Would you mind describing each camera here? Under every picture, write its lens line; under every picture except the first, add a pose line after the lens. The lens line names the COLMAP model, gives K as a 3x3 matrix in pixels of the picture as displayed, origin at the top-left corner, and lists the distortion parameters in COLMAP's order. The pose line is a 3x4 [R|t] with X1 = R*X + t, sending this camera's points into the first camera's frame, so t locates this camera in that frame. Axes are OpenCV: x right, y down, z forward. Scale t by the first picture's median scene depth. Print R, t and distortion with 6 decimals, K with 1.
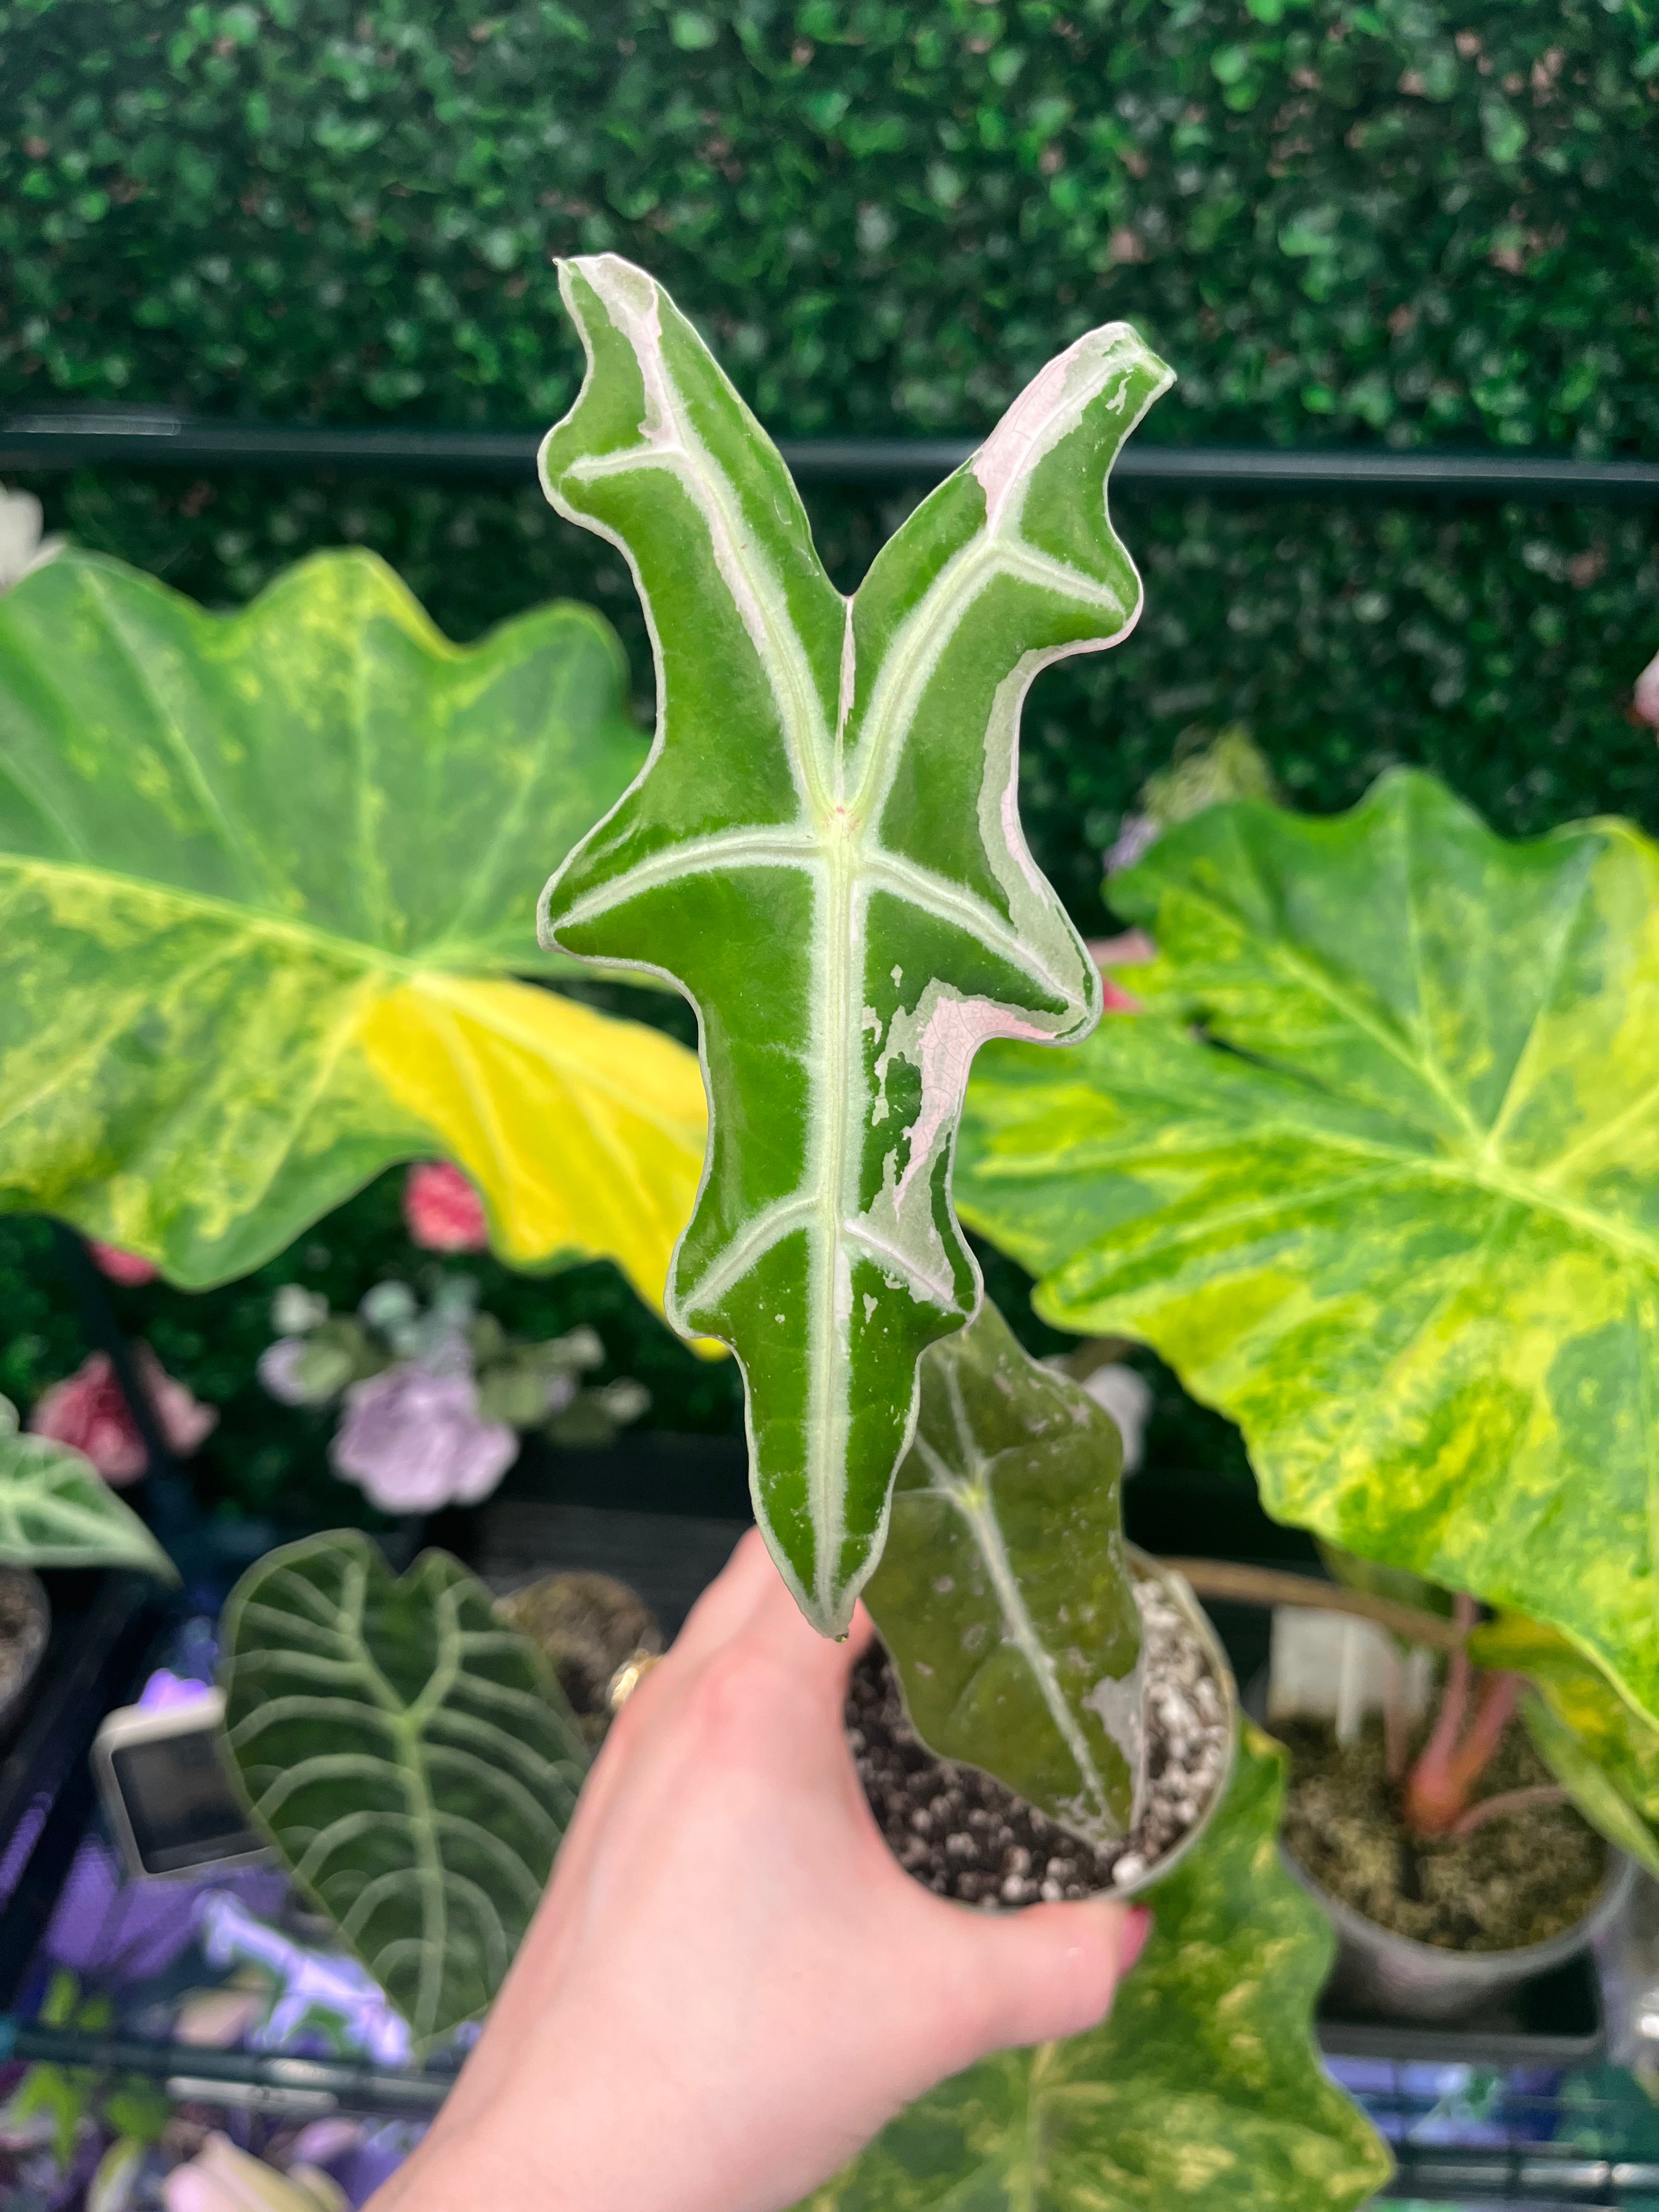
lens RADIAL K [[1680.9, 0, 822.0], [0, 1680.9, 1100.2], [0, 0, 1]] dist [0.030153, -0.067772]
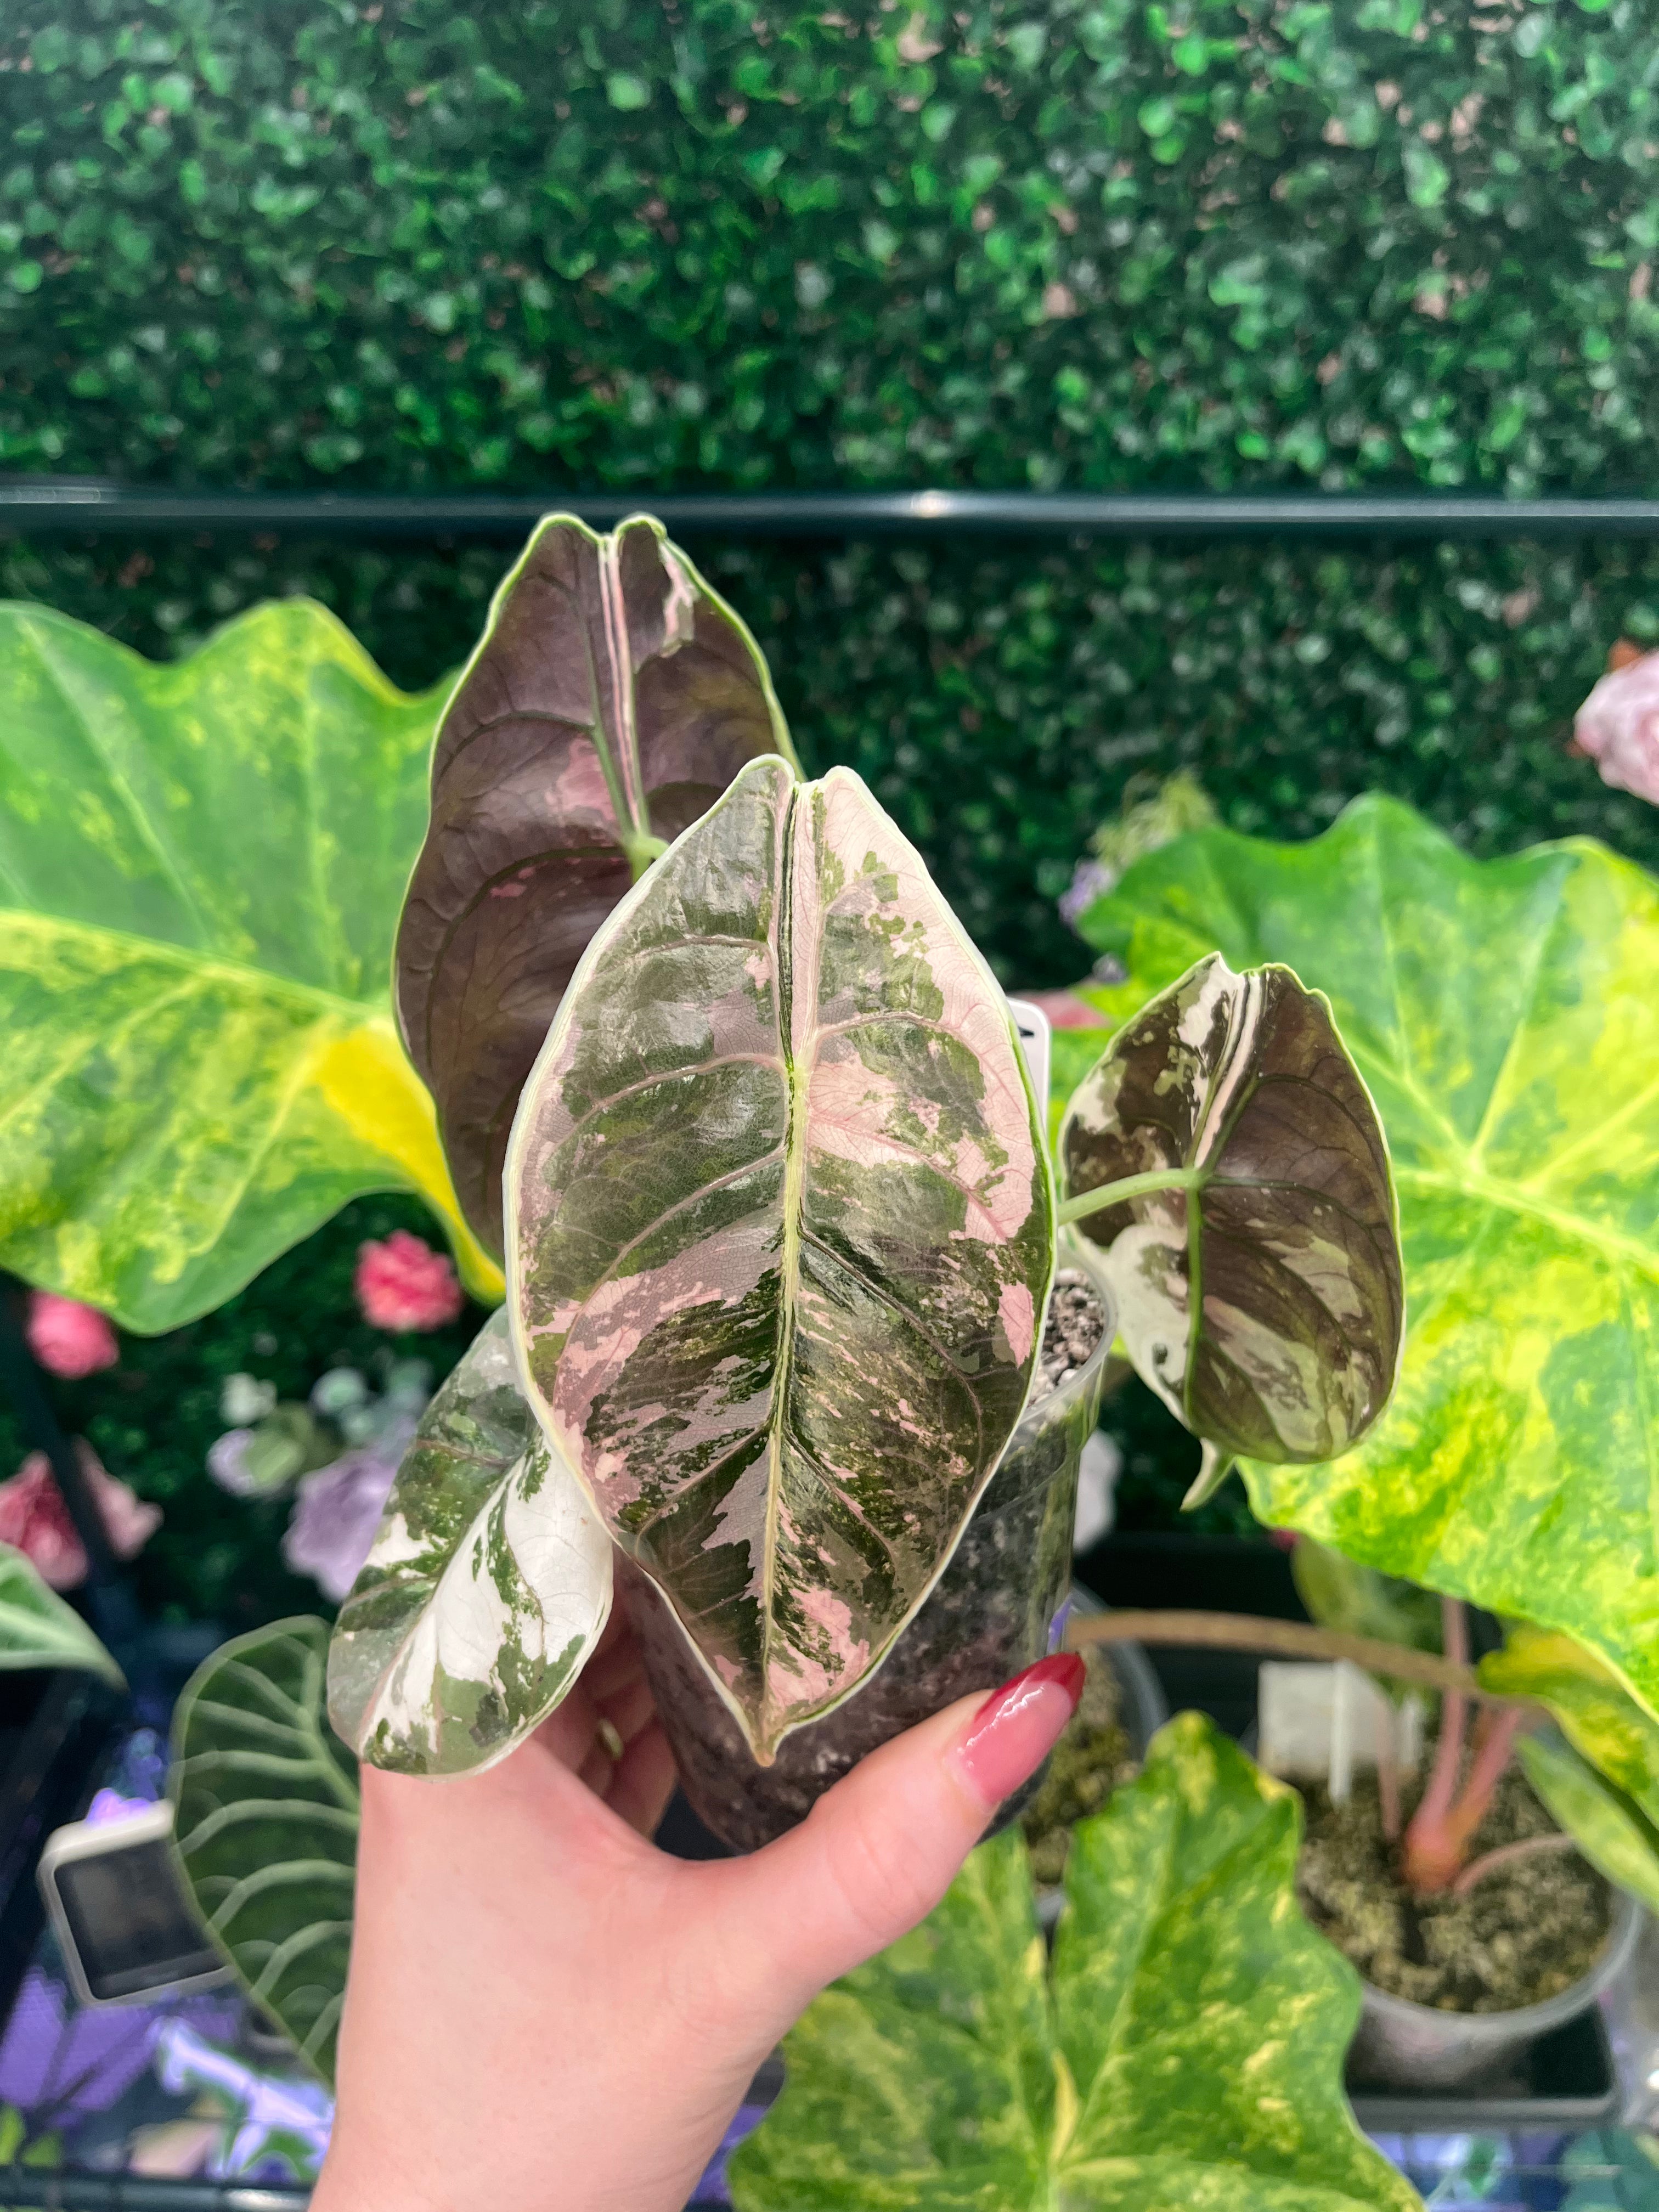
lens RADIAL K [[1680.9, 0, 819.4], [0, 1680.9, 1095.8], [0, 0, 1]] dist [0.030153, -0.067772]
pose [[0.998957, -0.030759, 0.033744, -0.012716], [0.032640, 0.997860, -0.056662, 0.024020], [-0.031929, 0.057704, 0.997823, 0.017924]]
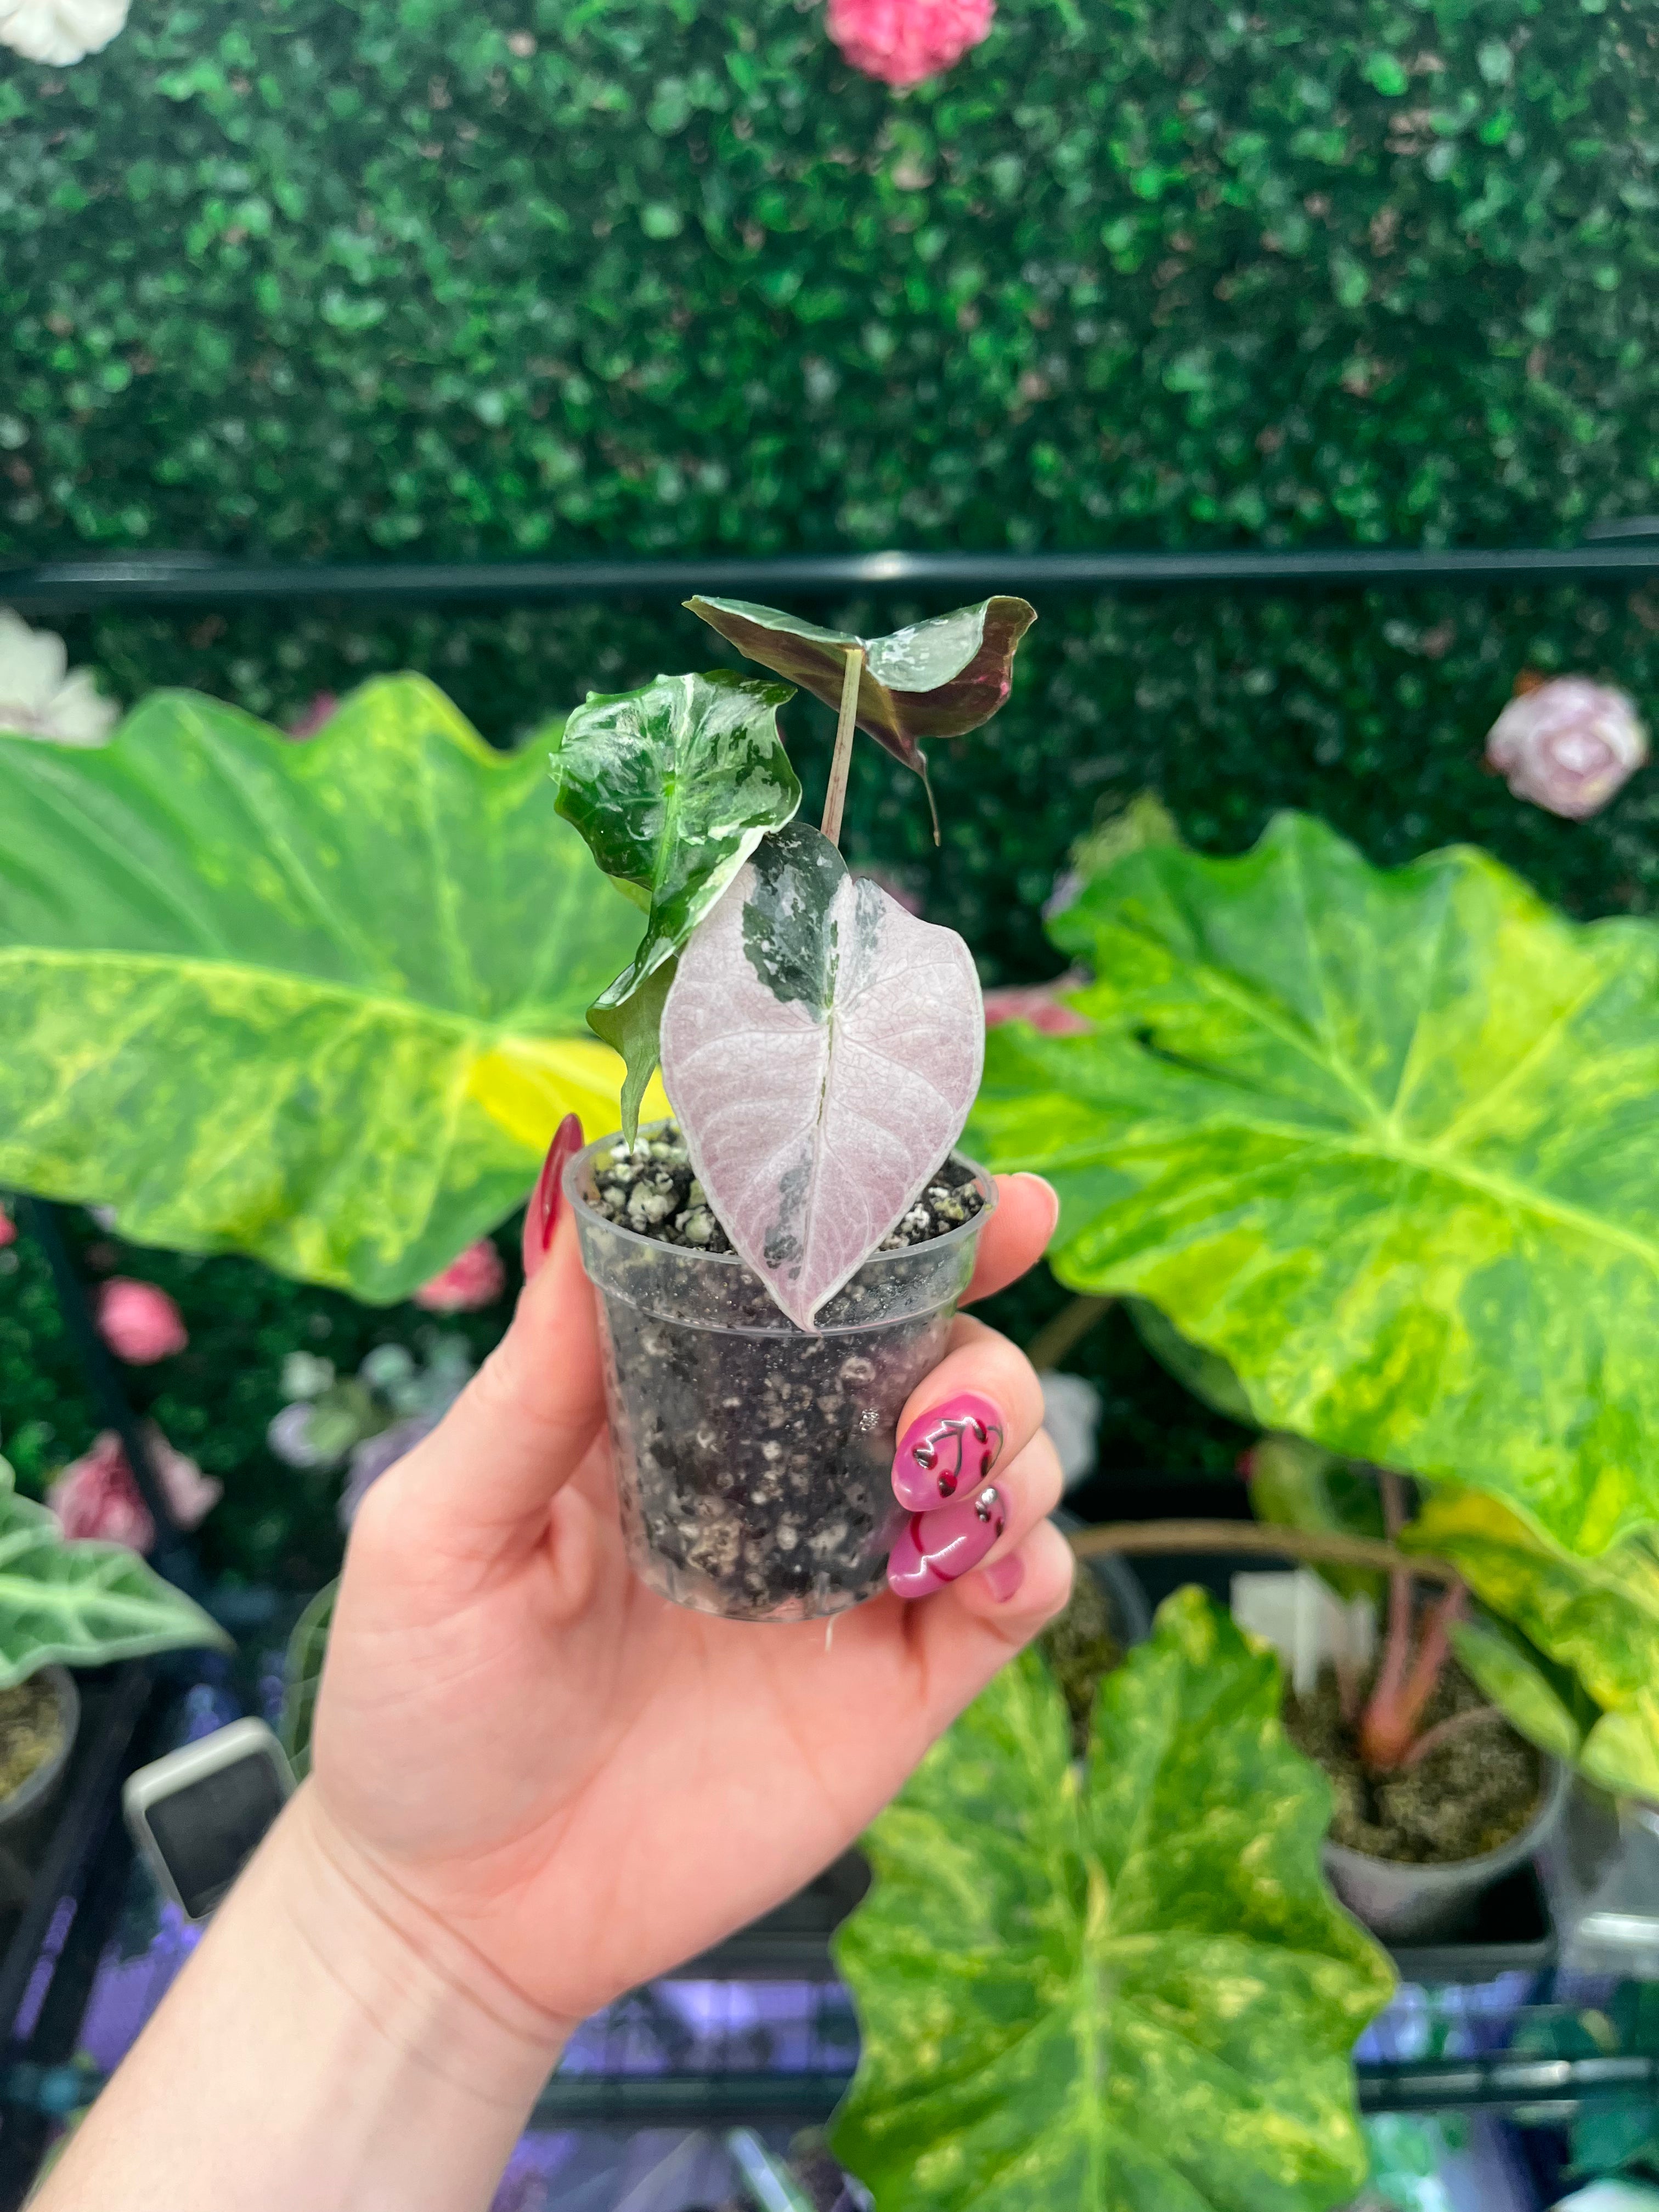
lens RADIAL K [[1680.9, 0, 824.0], [0, 1680.9, 1112.9], [0, 0, 1]] dist [0.030153, -0.067772]
pose [[0.996039, -0.060712, 0.064958, -0.067480], [0.062840, 0.997535, -0.031229, 0.019515], [-0.062901, 0.035187, 0.997399, -0.128125]]
